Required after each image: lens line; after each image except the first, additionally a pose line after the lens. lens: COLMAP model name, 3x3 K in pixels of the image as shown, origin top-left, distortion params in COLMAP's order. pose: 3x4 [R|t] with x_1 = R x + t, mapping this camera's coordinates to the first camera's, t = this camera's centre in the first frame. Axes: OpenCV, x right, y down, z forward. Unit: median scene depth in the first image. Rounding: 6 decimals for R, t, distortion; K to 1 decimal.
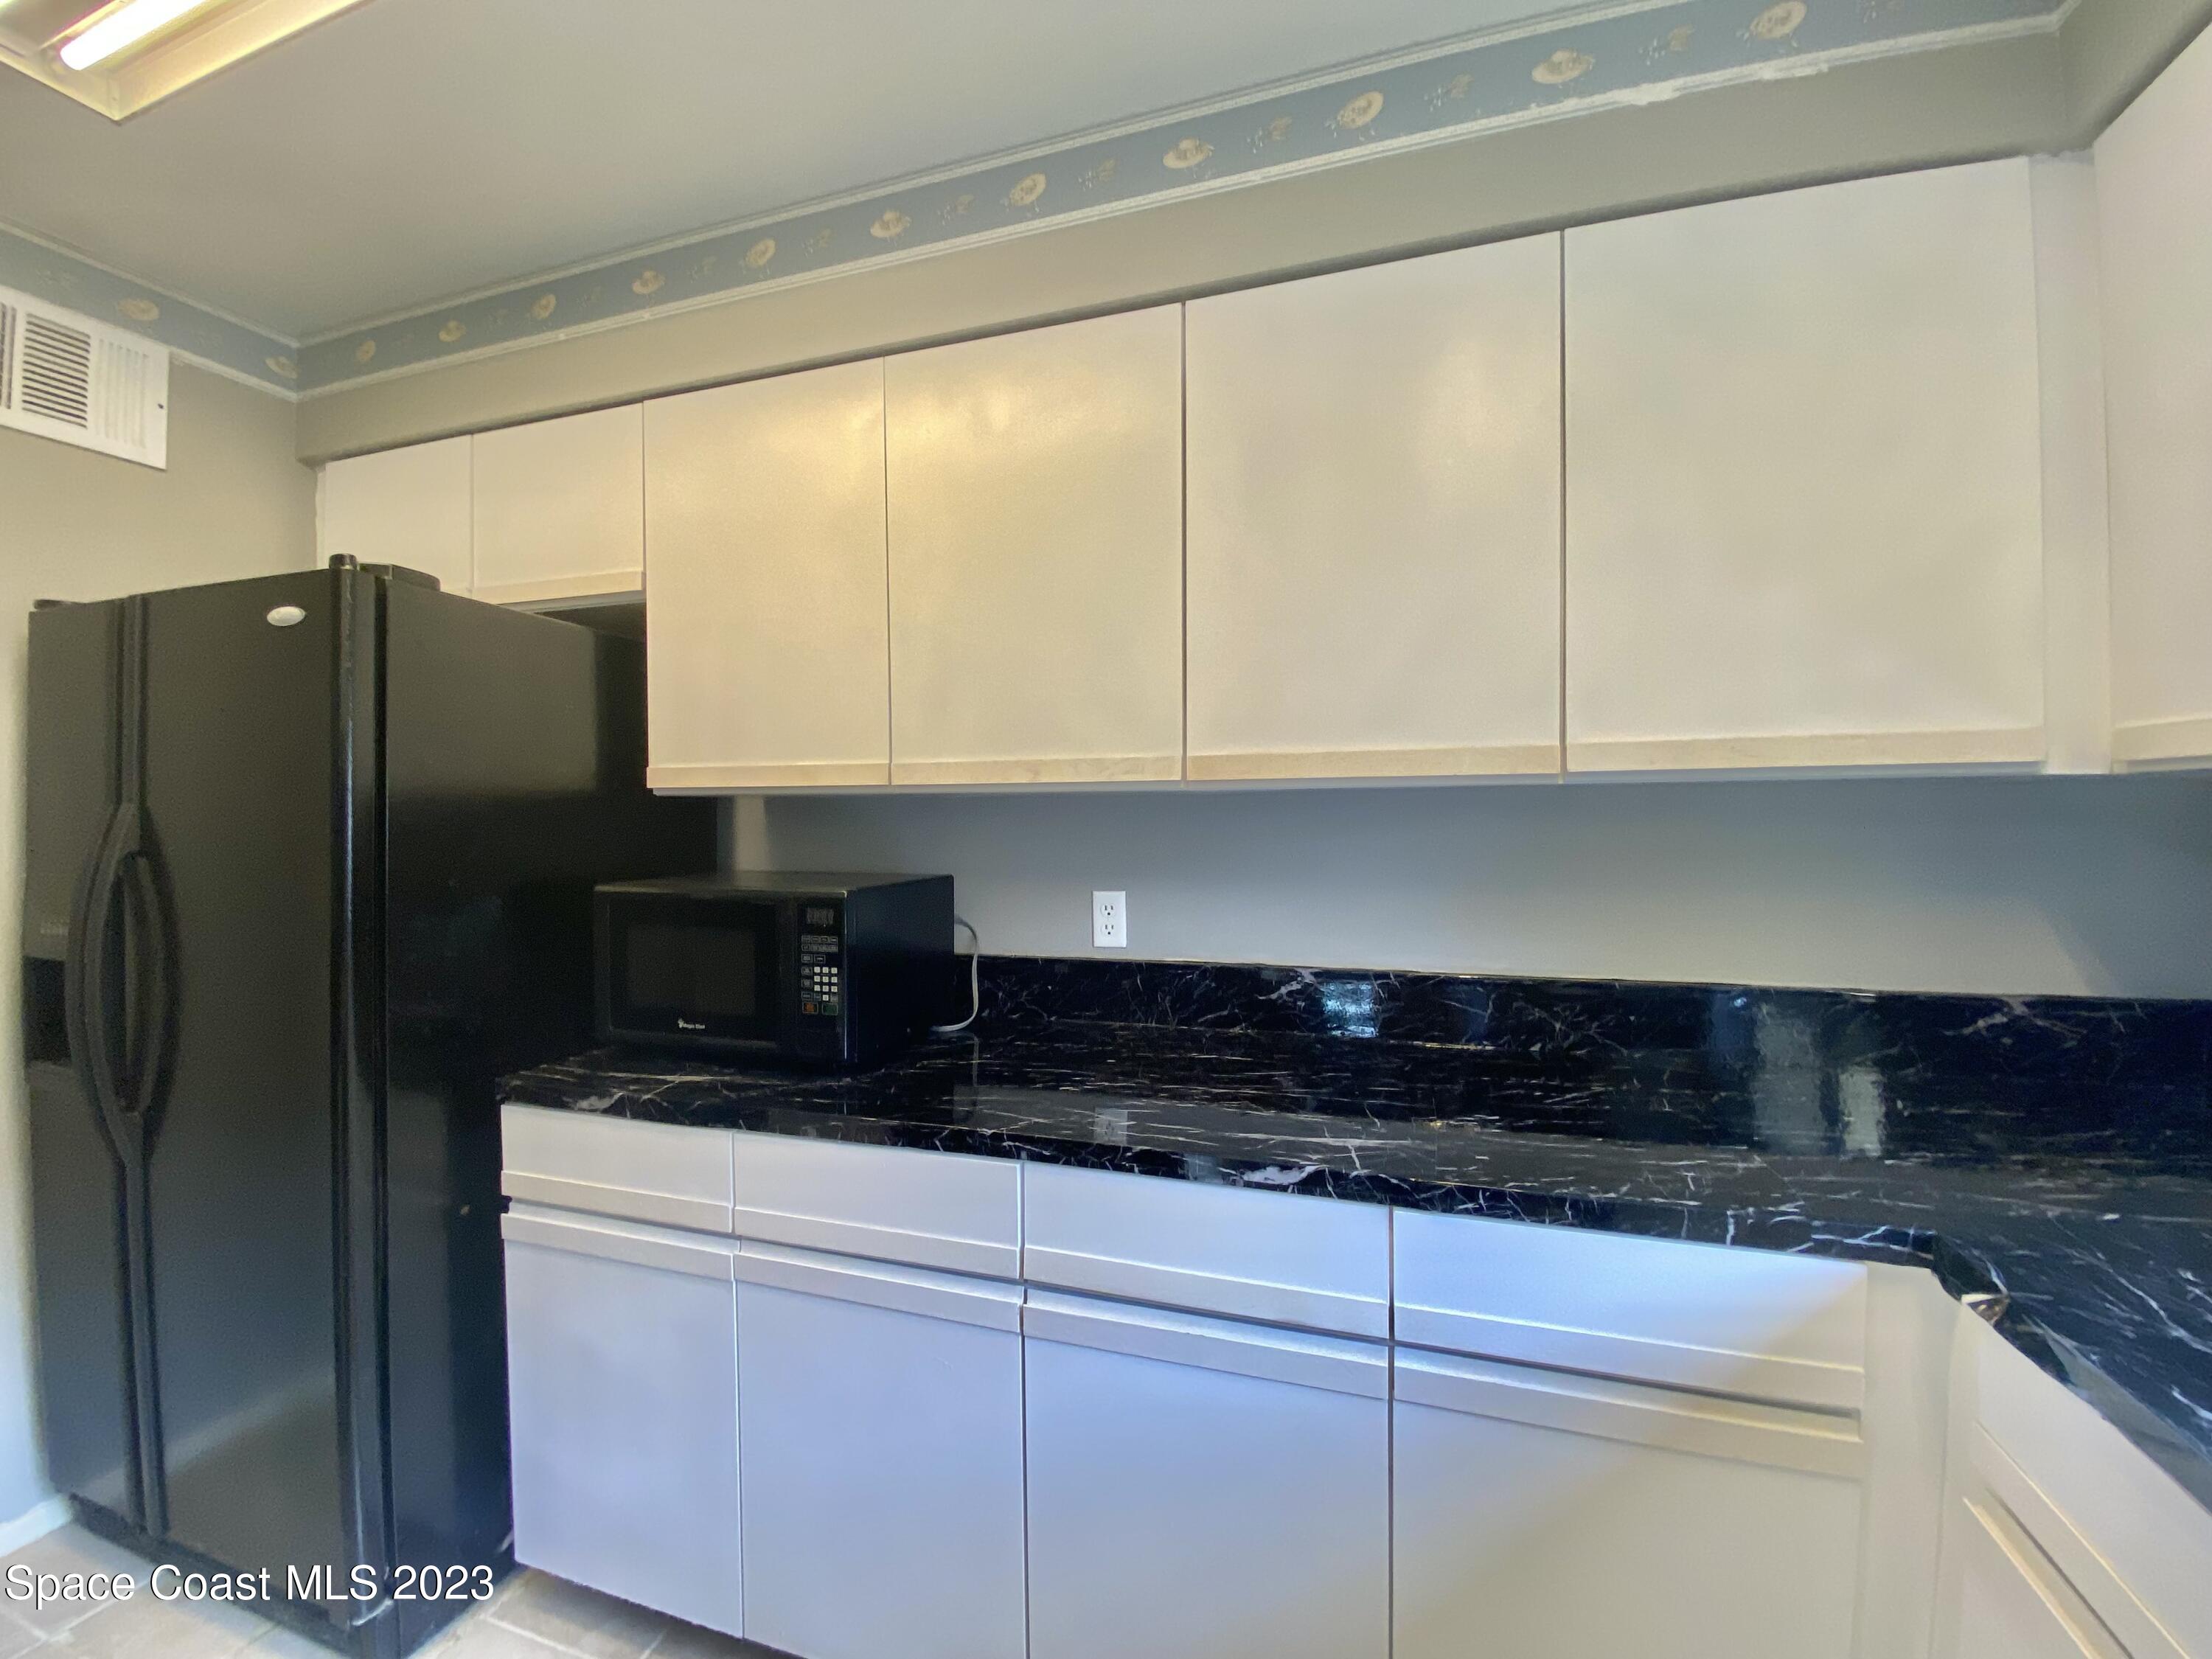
lens RADIAL K [[904.3, 0, 1118.7], [0, 904.3, 824.7], [0, 0, 1]] dist [0.009854, -0.009976]
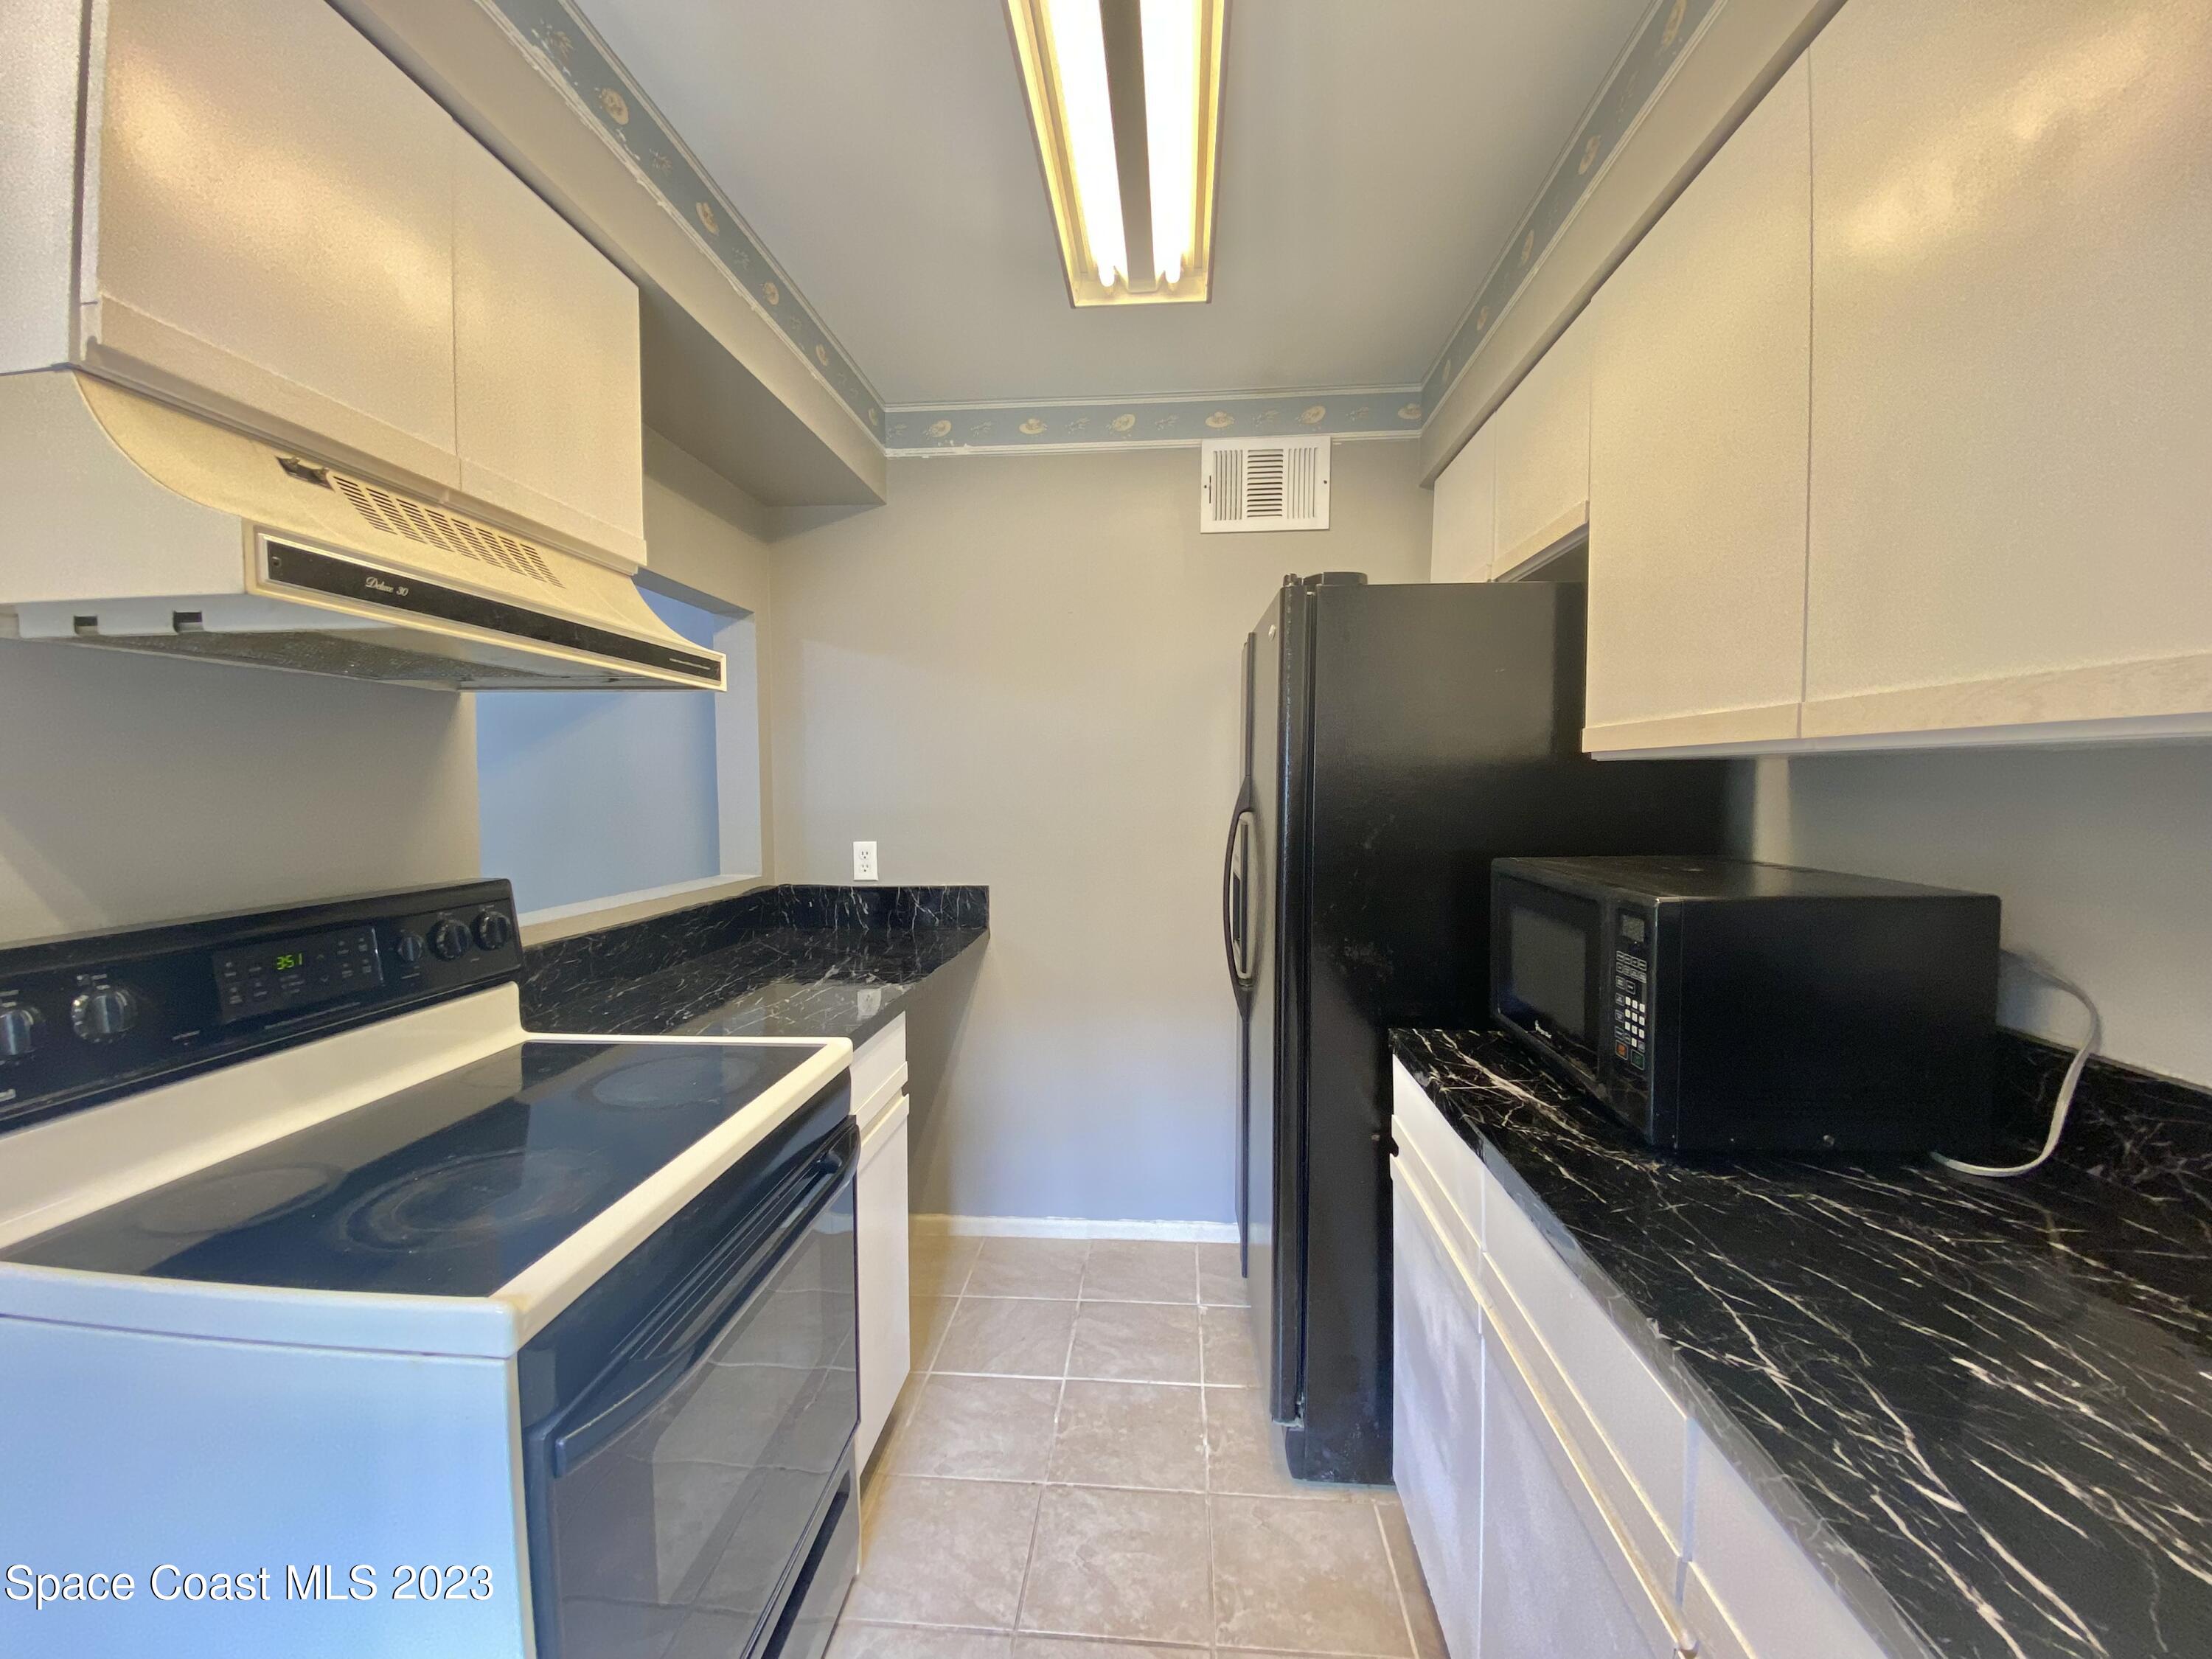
lens RADIAL K [[904.3, 0, 1106.6], [0, 904.3, 837.0], [0, 0, 1]] dist [0.009854, -0.009976]
pose [[0.233300, 0.061396, -0.970465, 0.239473], [-0.006040, 0.998077, 0.061691, -0.011913], [0.972386, -0.008531, 0.233222, 0.383049]]
